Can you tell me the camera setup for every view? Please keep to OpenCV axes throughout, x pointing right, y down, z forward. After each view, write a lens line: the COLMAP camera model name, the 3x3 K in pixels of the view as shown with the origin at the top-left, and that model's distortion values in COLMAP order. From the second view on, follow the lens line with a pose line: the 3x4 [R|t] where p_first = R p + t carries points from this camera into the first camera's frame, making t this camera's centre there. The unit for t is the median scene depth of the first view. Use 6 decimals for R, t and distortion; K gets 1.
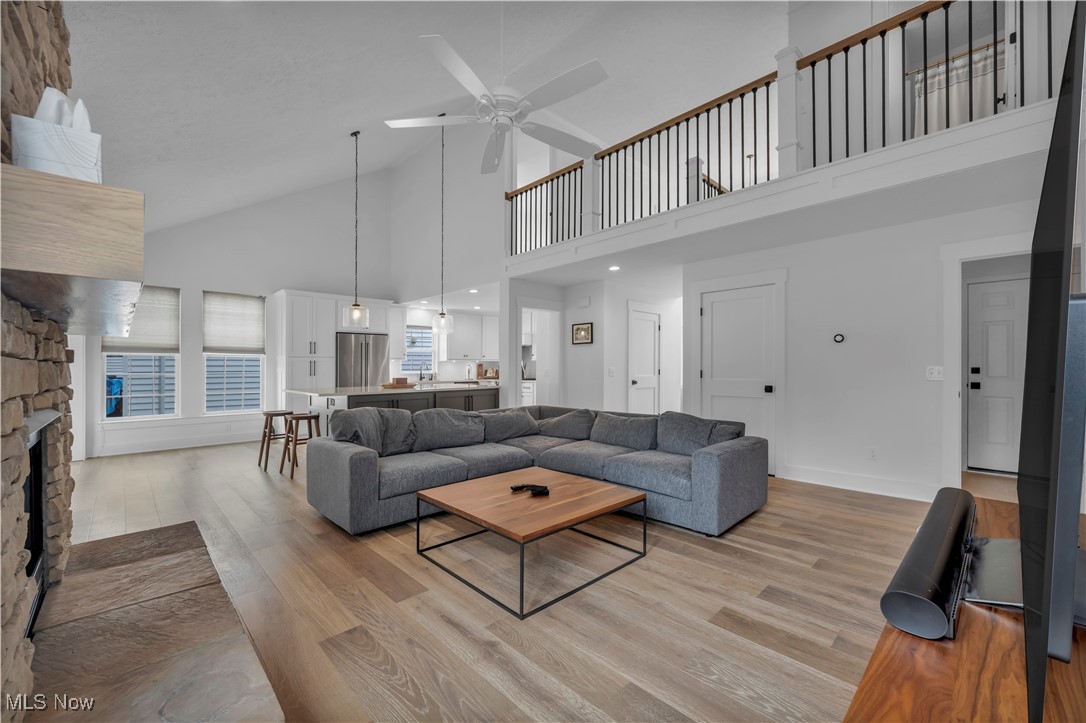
lens RADIAL K [[445.1, 0, 546.3], [0, 445.1, 363.2], [0, 0, 1]] dist [0.000563, -0.000546]
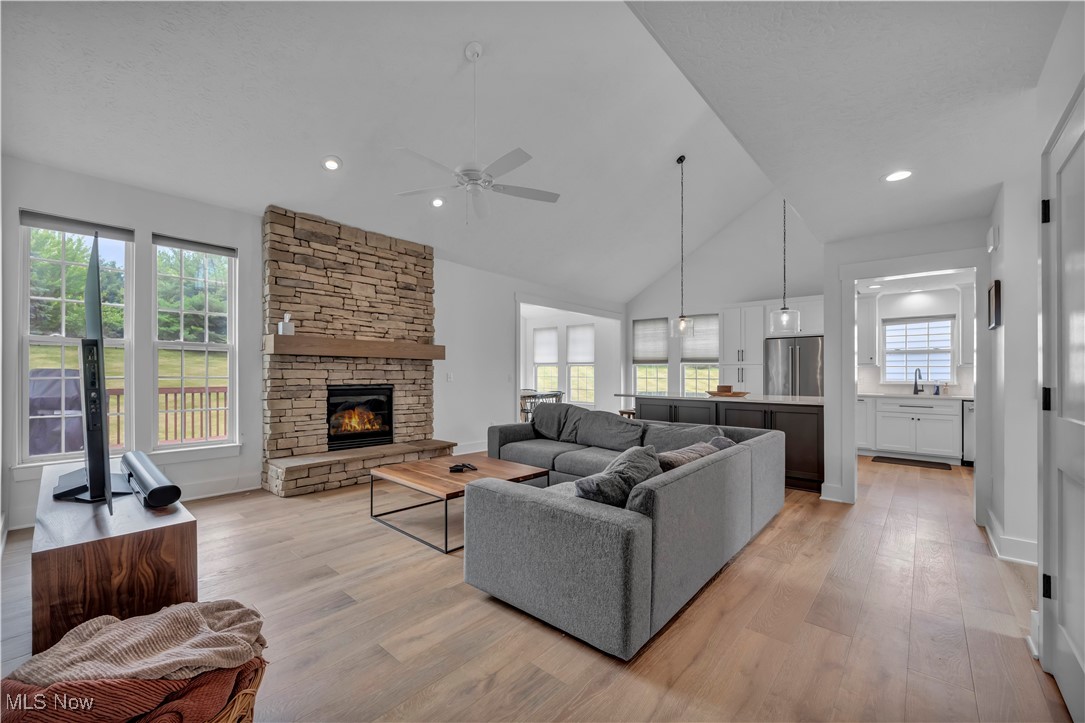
lens RADIAL K [[444.7, 0, 528.6], [0, 444.7, 365.3], [0, 0, 1]] dist [0.000563, -0.000546]
pose [[0.067770, -0.015418, -0.997582, 0.528104], [0.001991, 0.999881, -0.015318, 0.002794], [0.997699, -0.000948, 0.067793, 0.462039]]
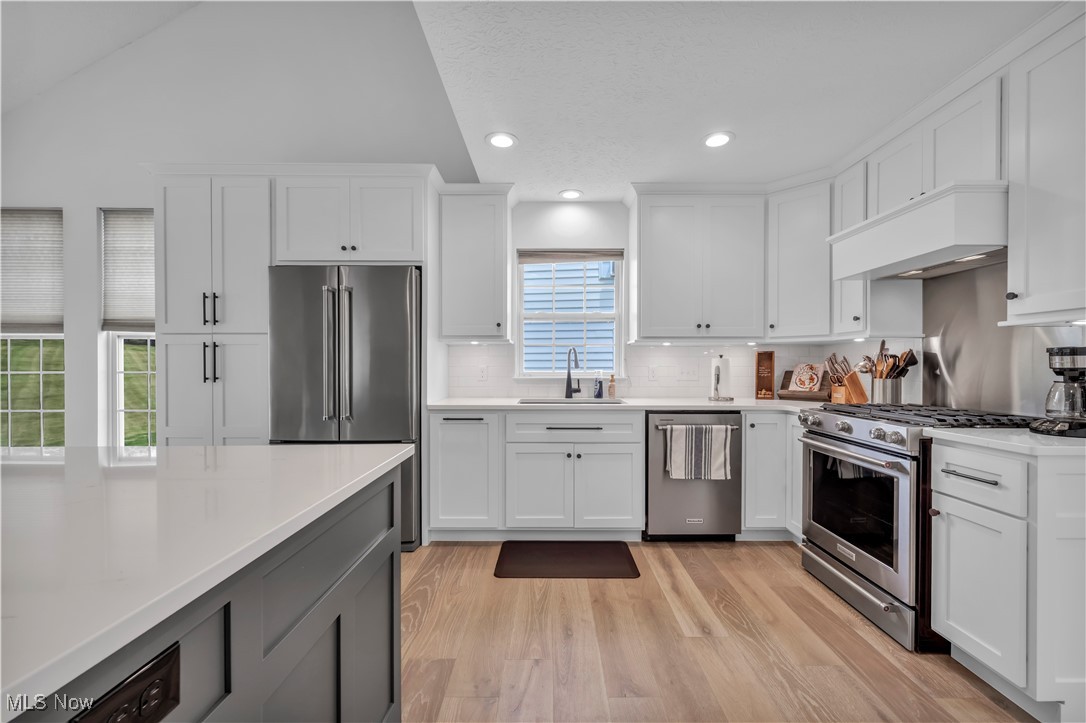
lens RADIAL K [[445.1, 0, 550.3], [0, 445.1, 360.4], [0, 0, 1]] dist [0.000563, -0.000546]
pose [[0.727684, -0.001835, -0.685910, -0.057063], [0.002592, 0.999997, 0.000074, 0.010714], [0.685907, -0.001832, 0.727687, 0.994172]]
